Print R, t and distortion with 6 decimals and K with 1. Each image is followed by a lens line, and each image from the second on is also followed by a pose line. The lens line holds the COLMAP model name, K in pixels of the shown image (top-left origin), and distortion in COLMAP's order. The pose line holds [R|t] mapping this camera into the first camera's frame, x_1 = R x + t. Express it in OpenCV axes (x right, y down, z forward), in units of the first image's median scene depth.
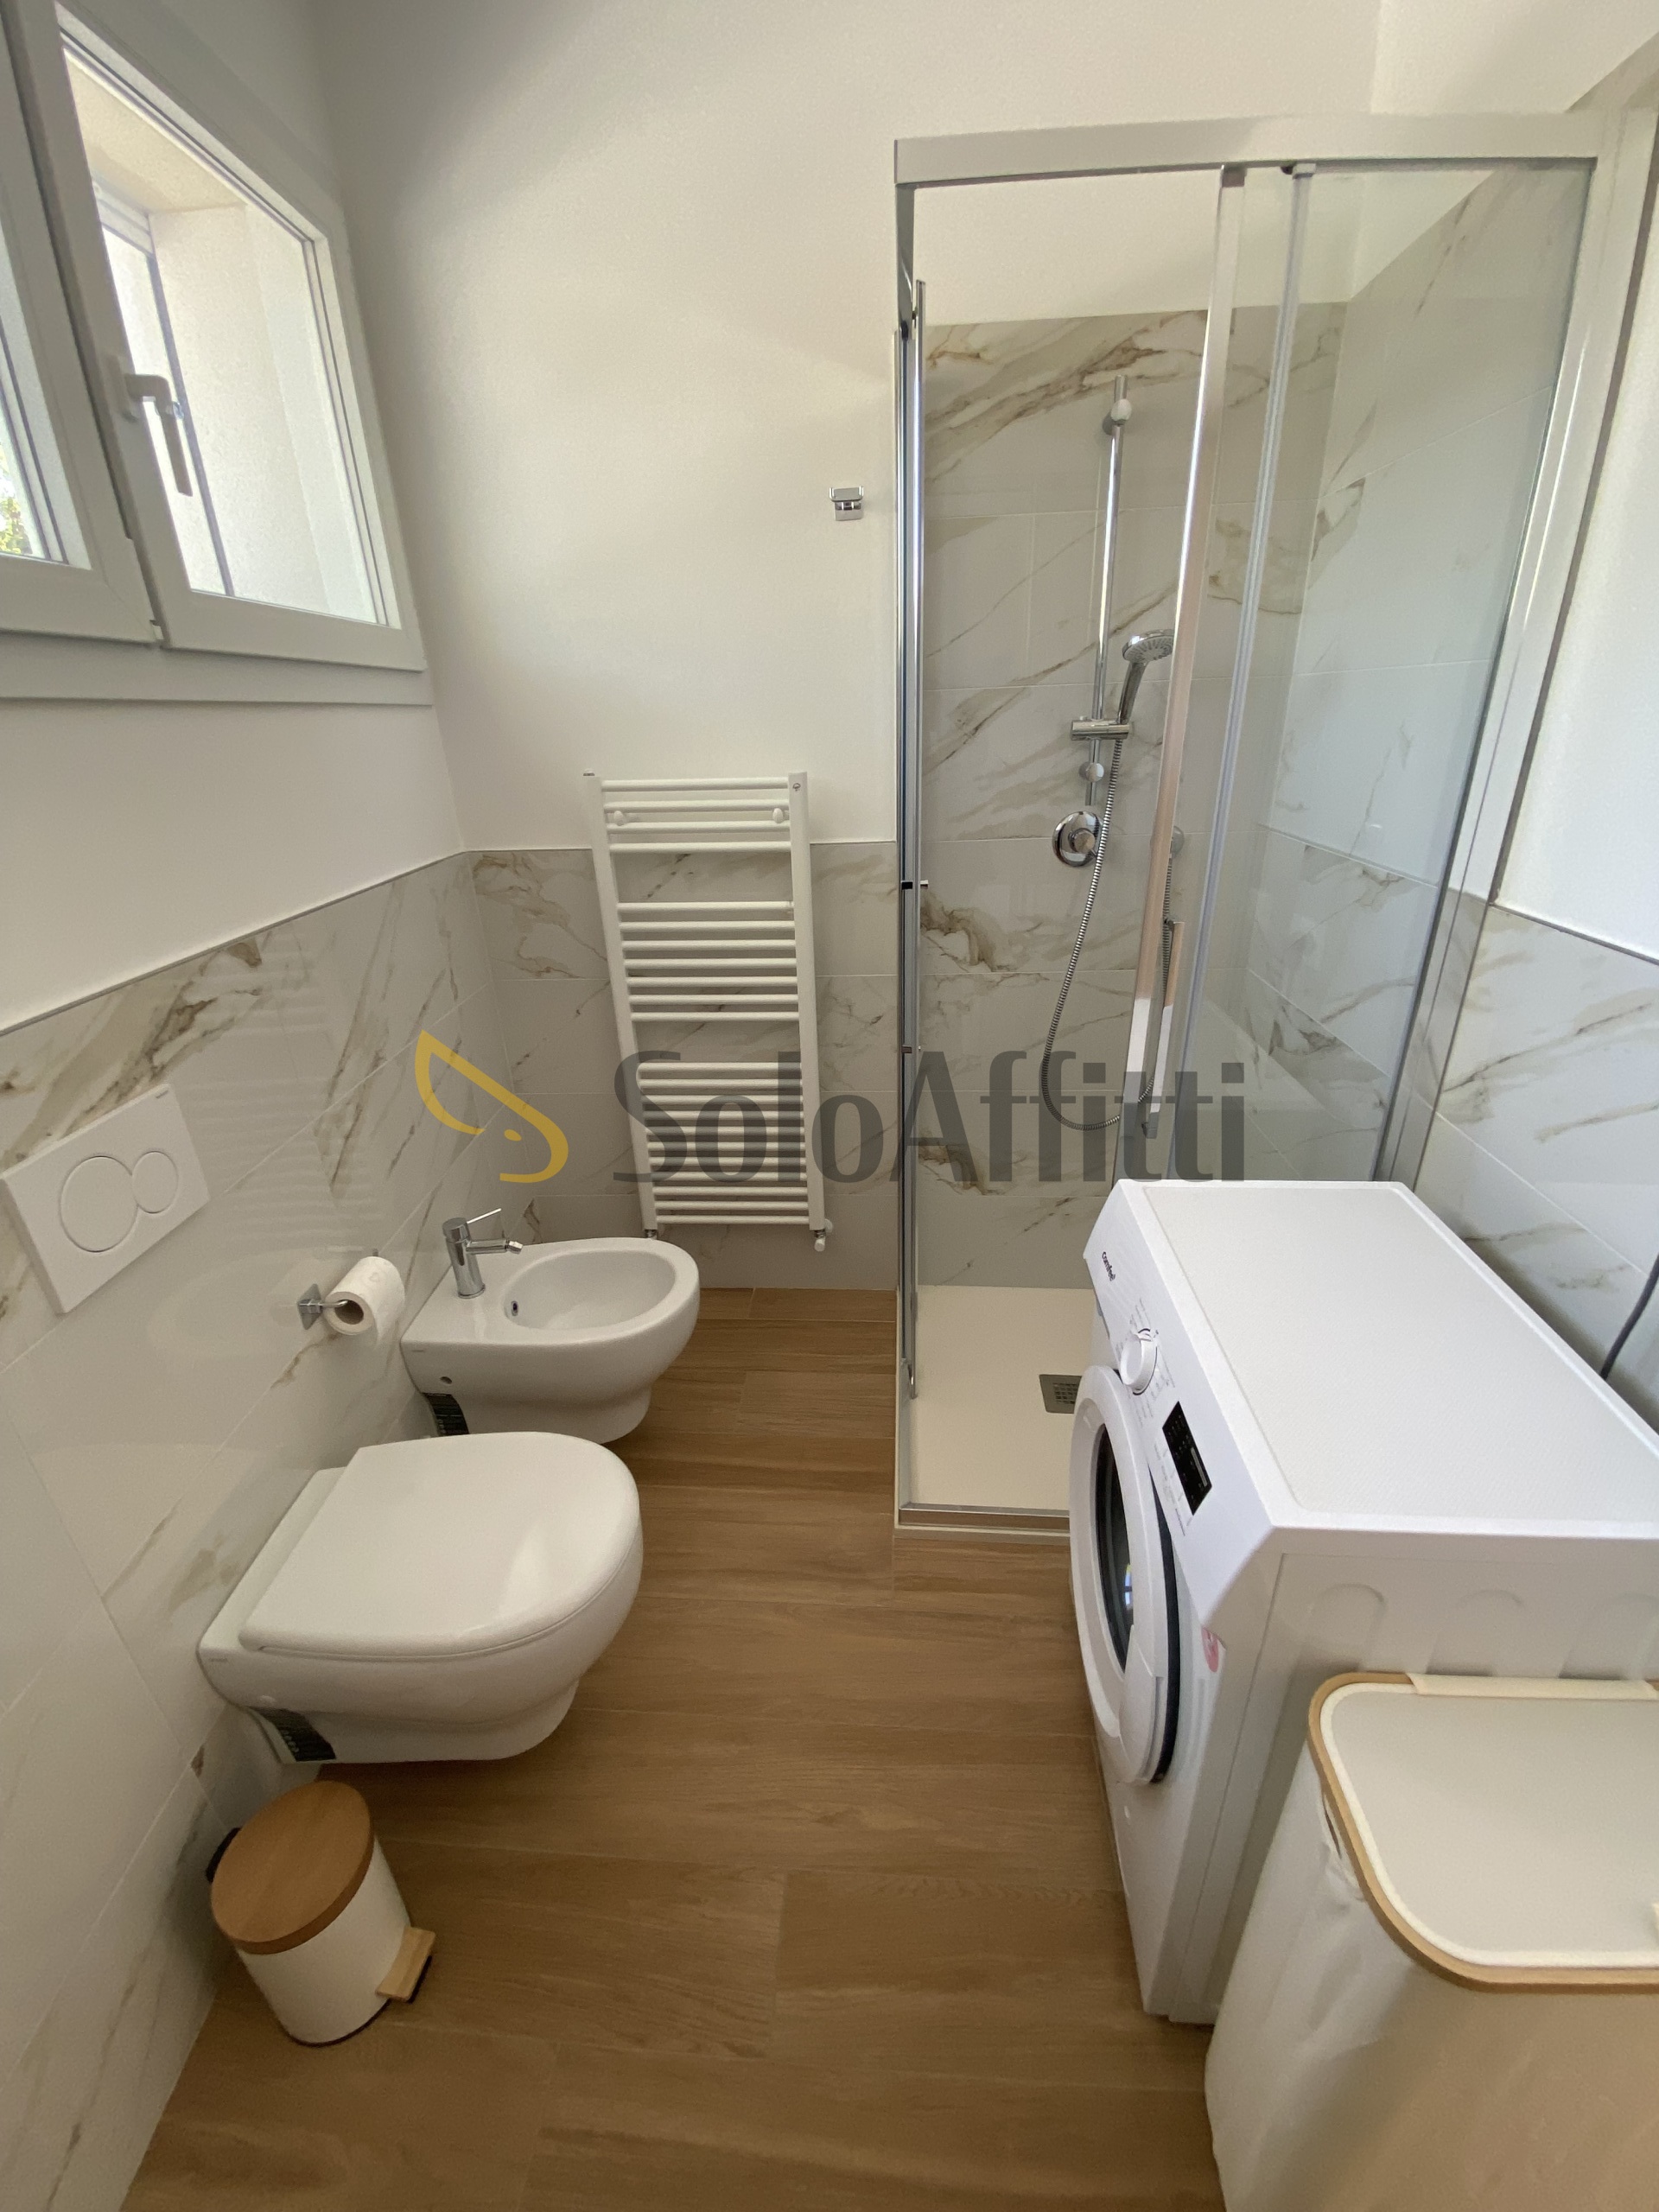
lens RADIAL K [[889.1, 0, 838.3], [0, 889.1, 1104.7], [0, 0, 1]] dist [0.031230, -0.023698]
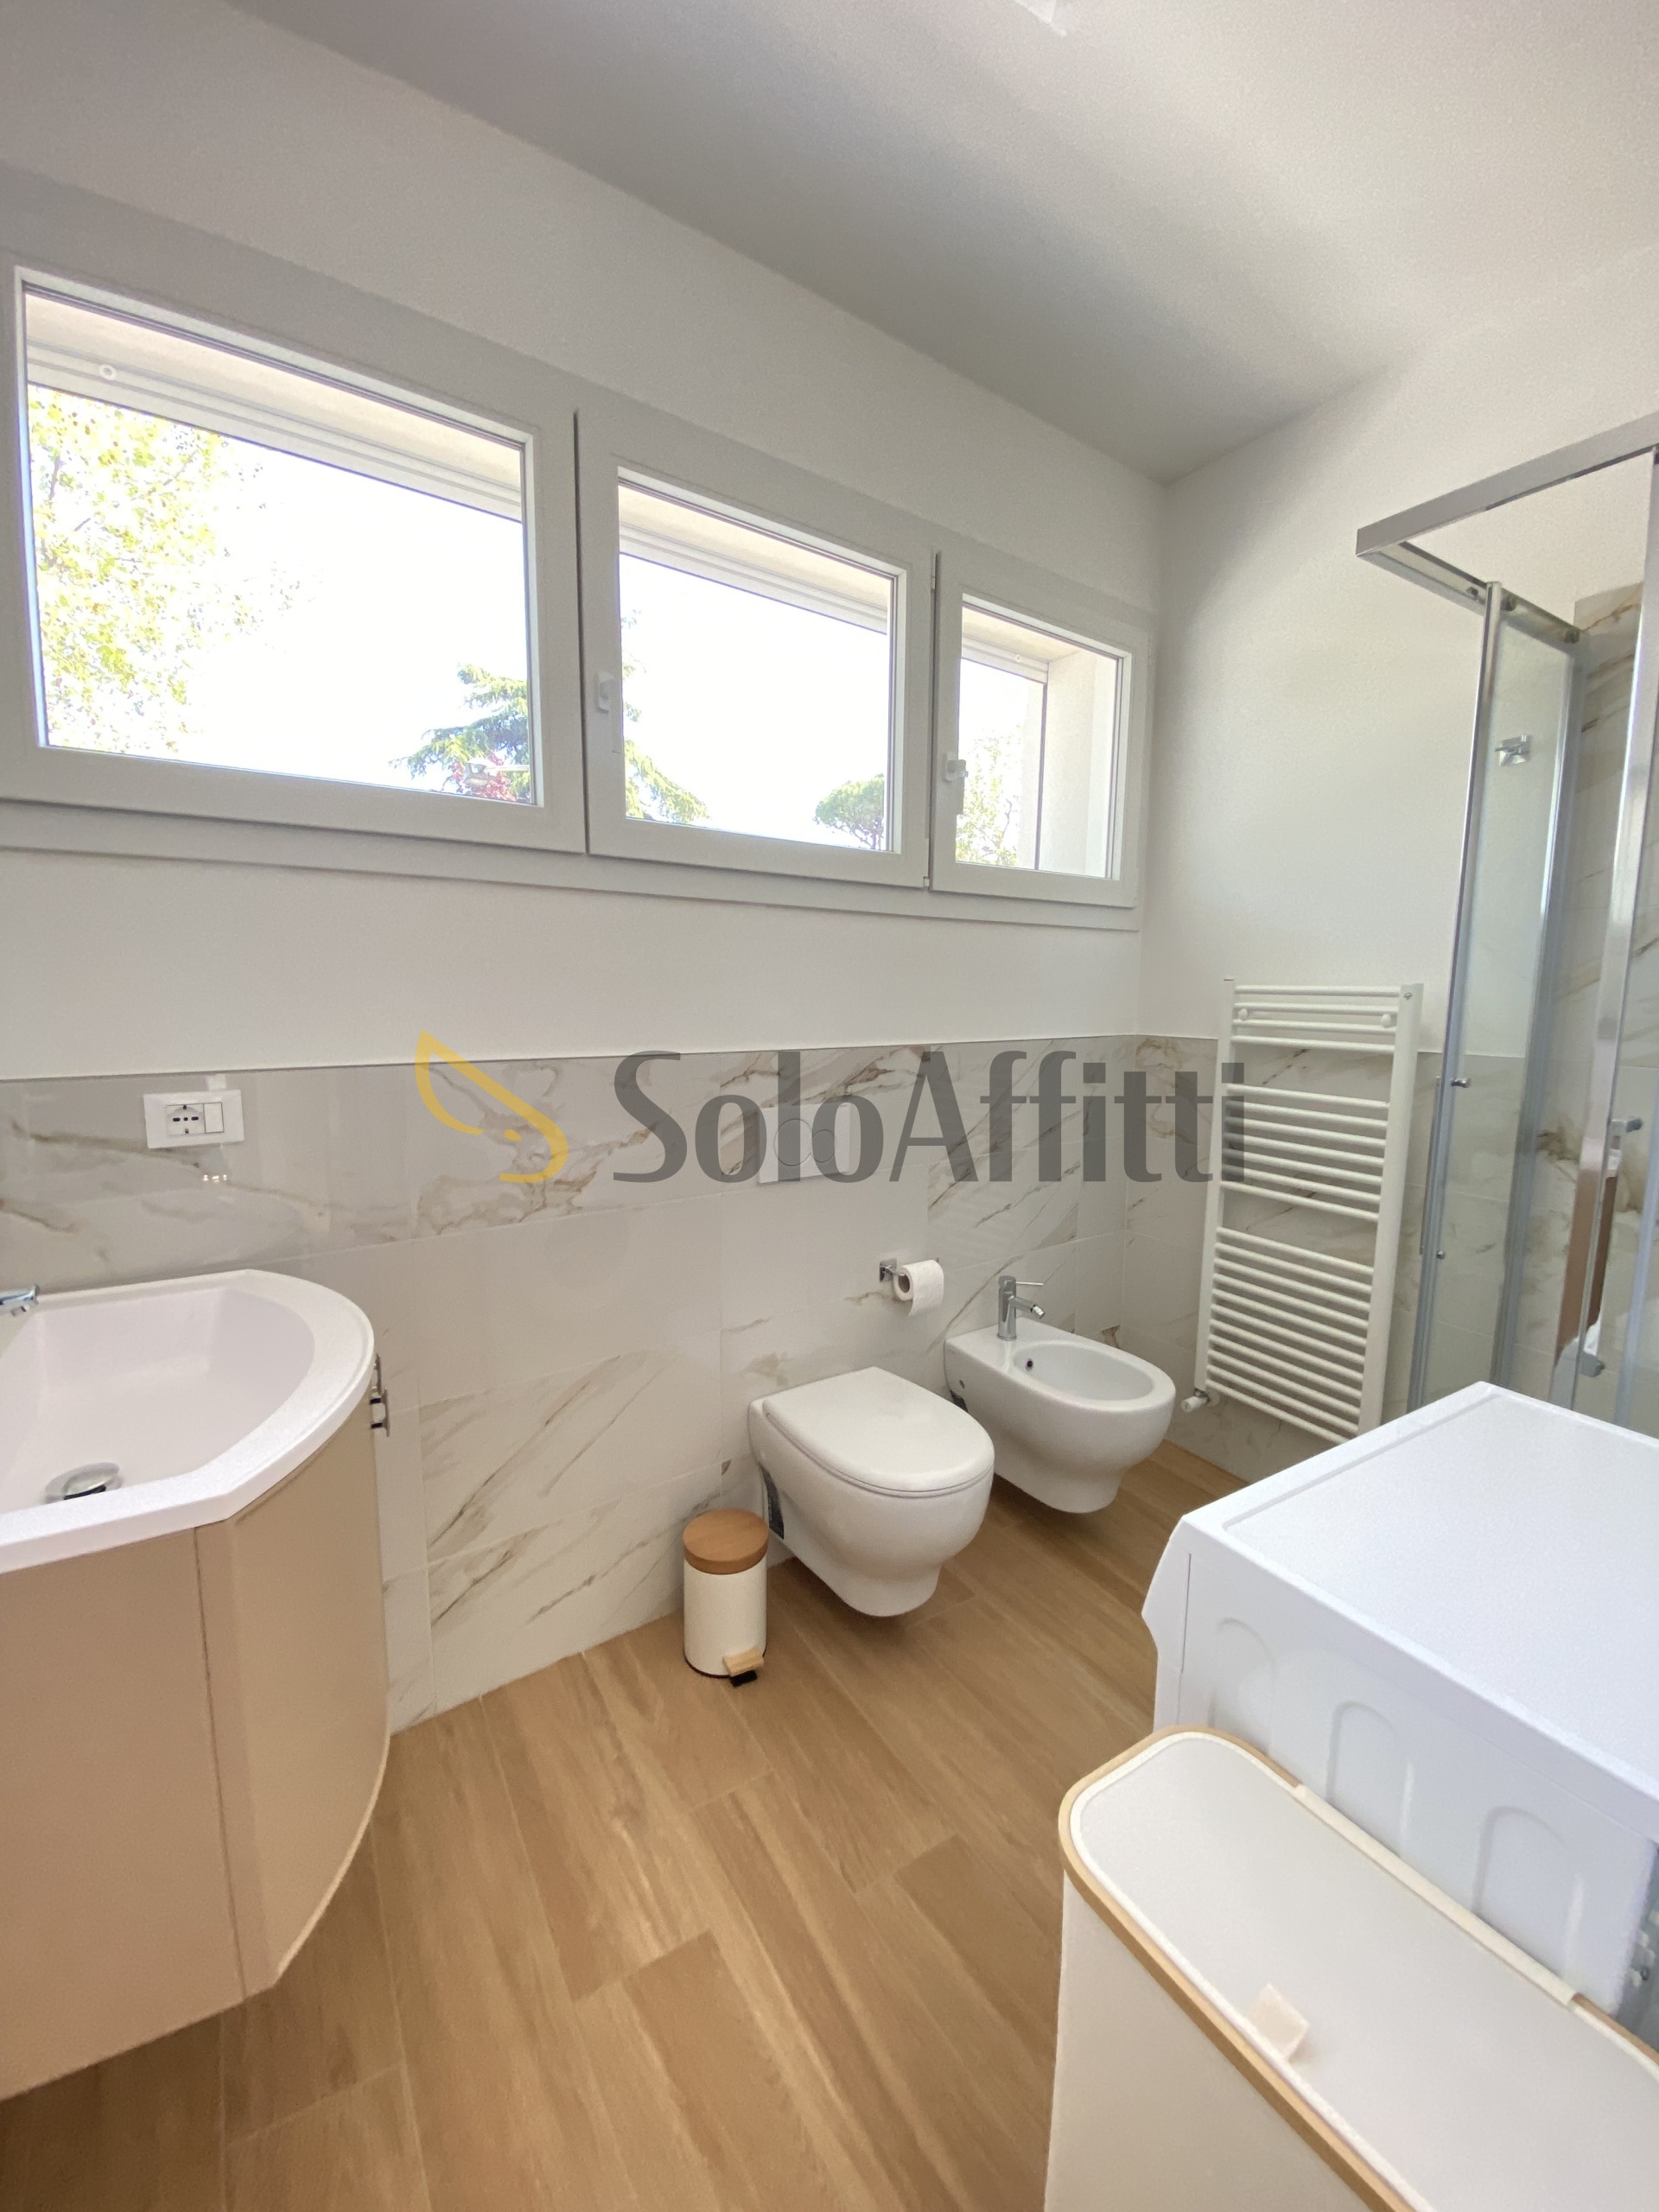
lens RADIAL K [[889.1, 0, 838.3], [0, 889.1, 1104.7], [0, 0, 1]] dist [0.031230, -0.023698]
pose [[0.588844, 0.144968, -0.795140, 0.466820], [-0.350104, 0.932448, -0.089269, 0.101035], [0.728485, 0.330947, 0.599820, -0.082774]]
